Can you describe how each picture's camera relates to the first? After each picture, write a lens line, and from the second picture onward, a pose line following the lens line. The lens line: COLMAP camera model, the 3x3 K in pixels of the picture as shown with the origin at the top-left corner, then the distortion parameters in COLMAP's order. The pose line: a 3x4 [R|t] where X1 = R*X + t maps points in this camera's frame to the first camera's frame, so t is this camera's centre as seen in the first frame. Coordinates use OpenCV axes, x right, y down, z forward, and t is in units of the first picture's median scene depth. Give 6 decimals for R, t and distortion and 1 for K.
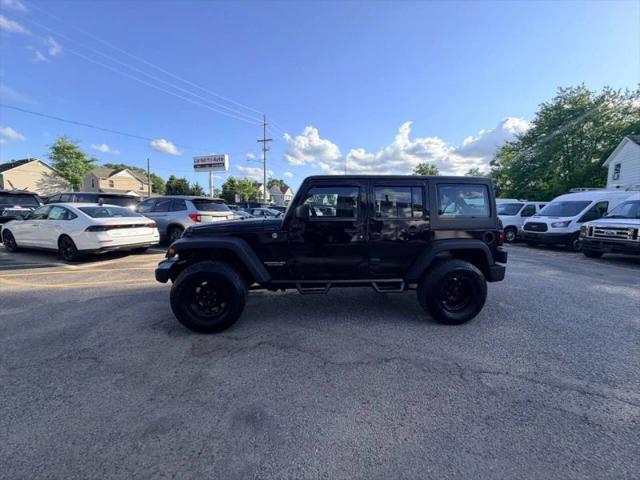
lens RADIAL K [[254.1, 0, 319.1], [0, 254.1, 240.1], [0, 0, 1]] dist [-0.000278, 0.000295]
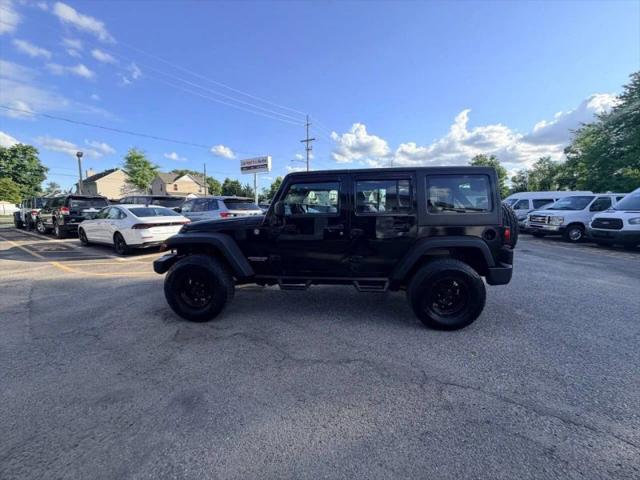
lens RADIAL K [[254.1, 0, 318.6], [0, 254.1, 240.2], [0, 0, 1]] dist [-0.000278, 0.000295]
pose [[0.983160, 0.007770, -0.182583, 0.086903], [-0.006444, 0.999948, 0.007858, 0.002023], [0.182635, -0.006549, 0.983159, 0.009418]]
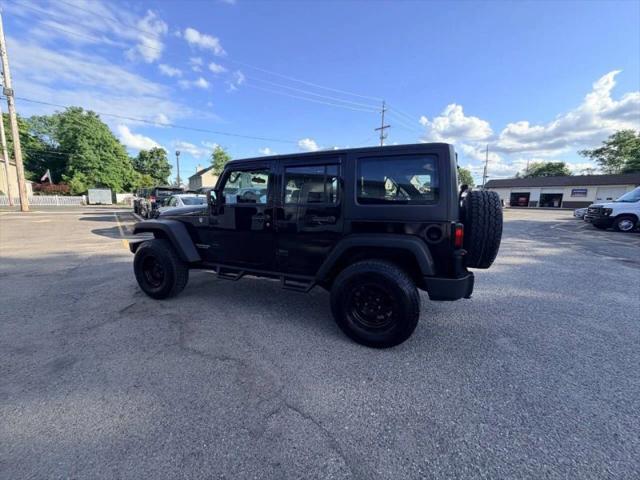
lens RADIAL K [[254.1, 0, 319.4], [0, 254.1, 239.8], [0, 0, 1]] dist [-0.000278, 0.000295]
pose [[0.882475, 0.067972, -0.465421, 0.255282], [-0.050882, 0.997492, 0.049202, -0.004426], [0.467598, -0.019738, 0.883721, 0.095063]]
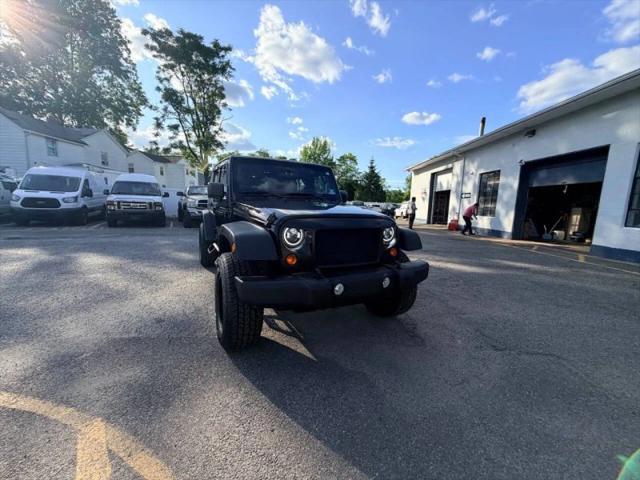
lens RADIAL K [[254.1, 0, 317.9], [0, 254.1, 239.3], [0, 0, 1]] dist [-0.000278, 0.000295]
pose [[-0.374675, -0.159359, 0.913358, -0.400637], [0.059151, 0.979003, 0.195077, -0.050526], [-0.925267, 0.127116, -0.357381, 0.516031]]
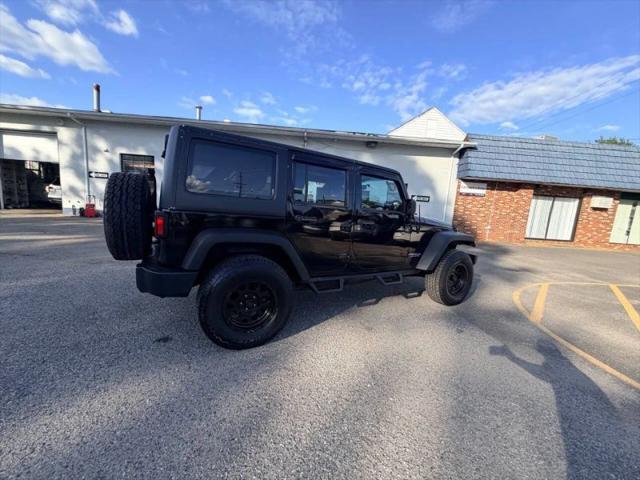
lens RADIAL K [[254.1, 0, 318.9], [0, 254.1, 241.5], [0, 0, 1]] dist [-0.000278, 0.000295]
pose [[-0.909959, -0.025531, -0.413911, 0.209799], [-0.130887, 0.964767, 0.228237, -0.072960], [0.393501, 0.261862, -0.881241, 0.772559]]
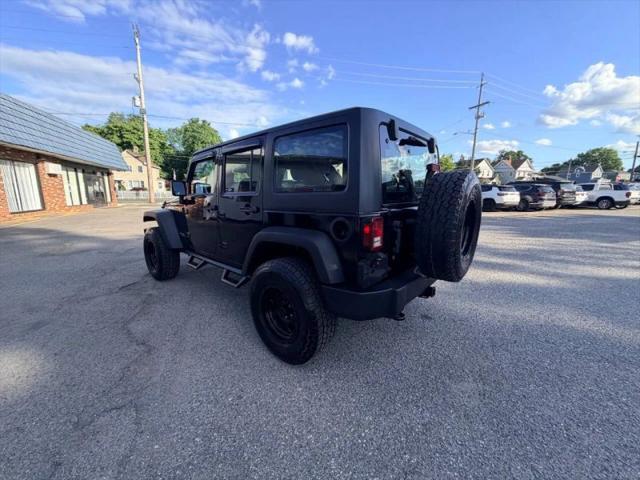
lens RADIAL K [[254.1, 0, 320.4], [0, 254.1, 240.4], [0, 0, 1]] dist [-0.000278, 0.000295]
pose [[0.687734, 0.120999, -0.715808, 0.359525], [-0.069877, 0.992467, 0.100628, -0.013424], [0.722592, -0.019186, 0.691008, 0.220864]]
